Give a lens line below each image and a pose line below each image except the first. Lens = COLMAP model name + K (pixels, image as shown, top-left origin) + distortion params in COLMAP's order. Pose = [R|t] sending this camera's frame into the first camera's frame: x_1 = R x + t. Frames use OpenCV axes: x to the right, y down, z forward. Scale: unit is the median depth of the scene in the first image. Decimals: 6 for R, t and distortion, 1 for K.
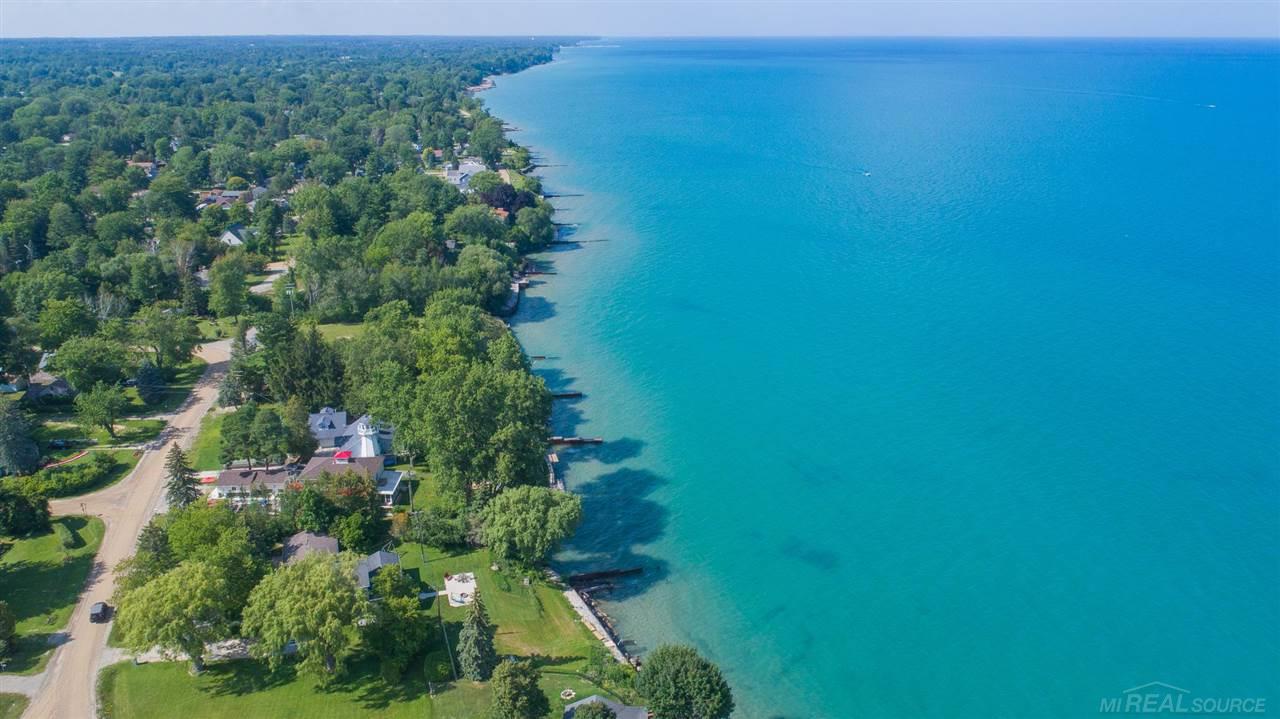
lens RADIAL K [[899.4, 0, 640.0], [0, 899.4, 359.5], [0, 0, 1]] dist [-0.014415, 0.004100]
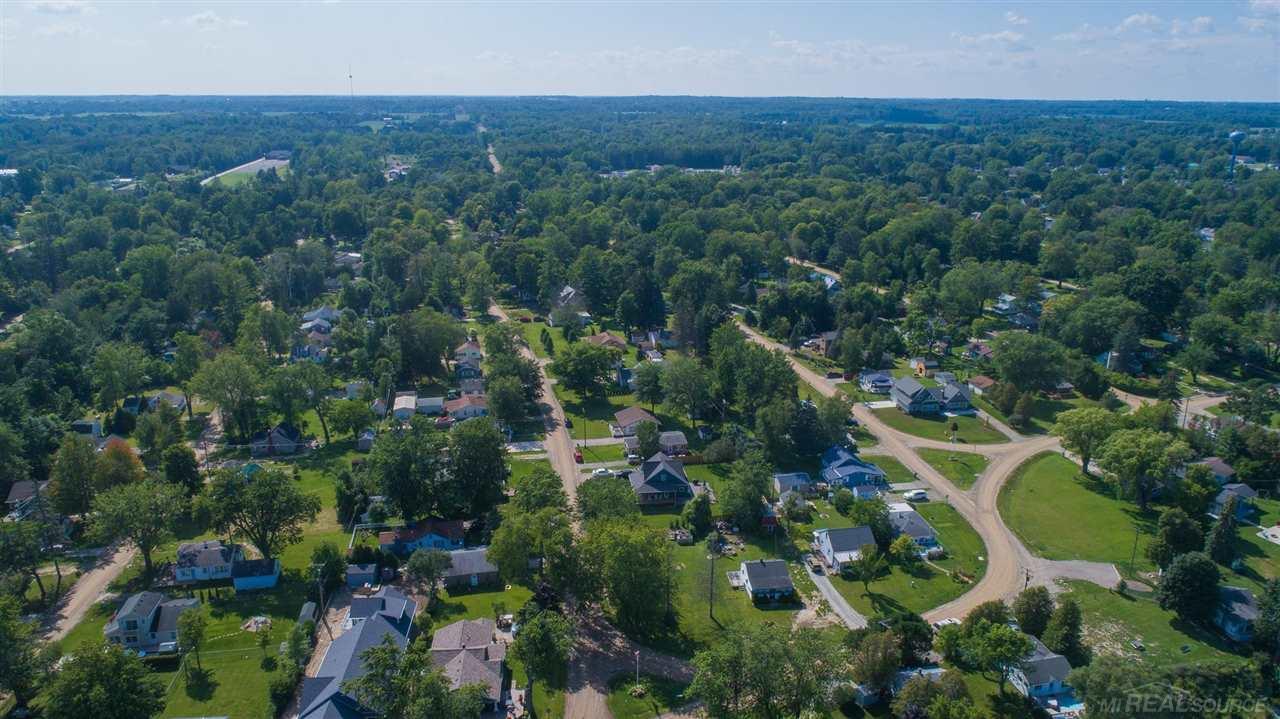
lens RADIAL K [[876.4, 0, 642.3], [0, 876.4, 359.3], [0, 0, 1]] dist [-0.015783, 0.005382]
pose [[0.168769, 0.285922, -0.943274, 0.513473], [-0.336432, 0.916238, 0.217533, 0.046504], [0.926461, 0.280634, 0.250826, -0.139760]]
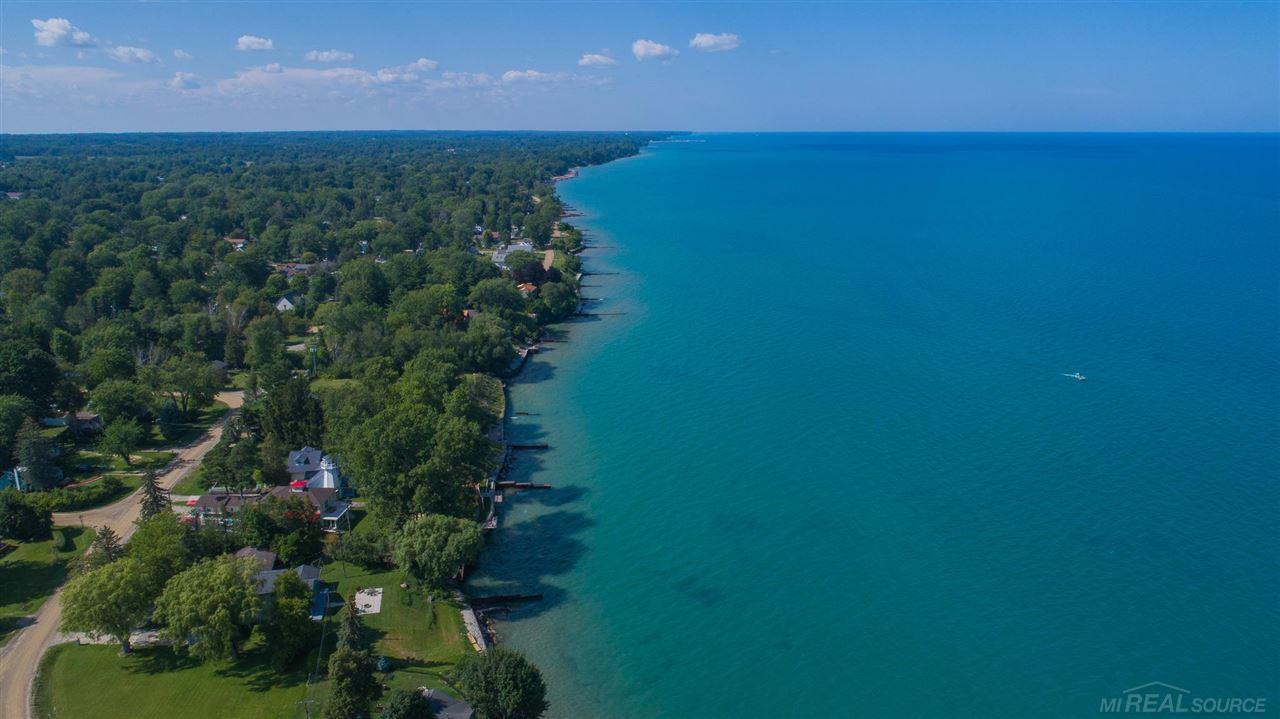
lens RADIAL K [[856.7, 0, 642.6], [0, 856.7, 362.2], [0, 0, 1]] dist [-0.015797, 0.006329]
pose [[0.995514, 0.025310, -0.091161, 0.171151], [-0.032734, 0.996185, -0.080889, 0.020040], [0.088766, 0.083510, 0.992546, -0.055354]]
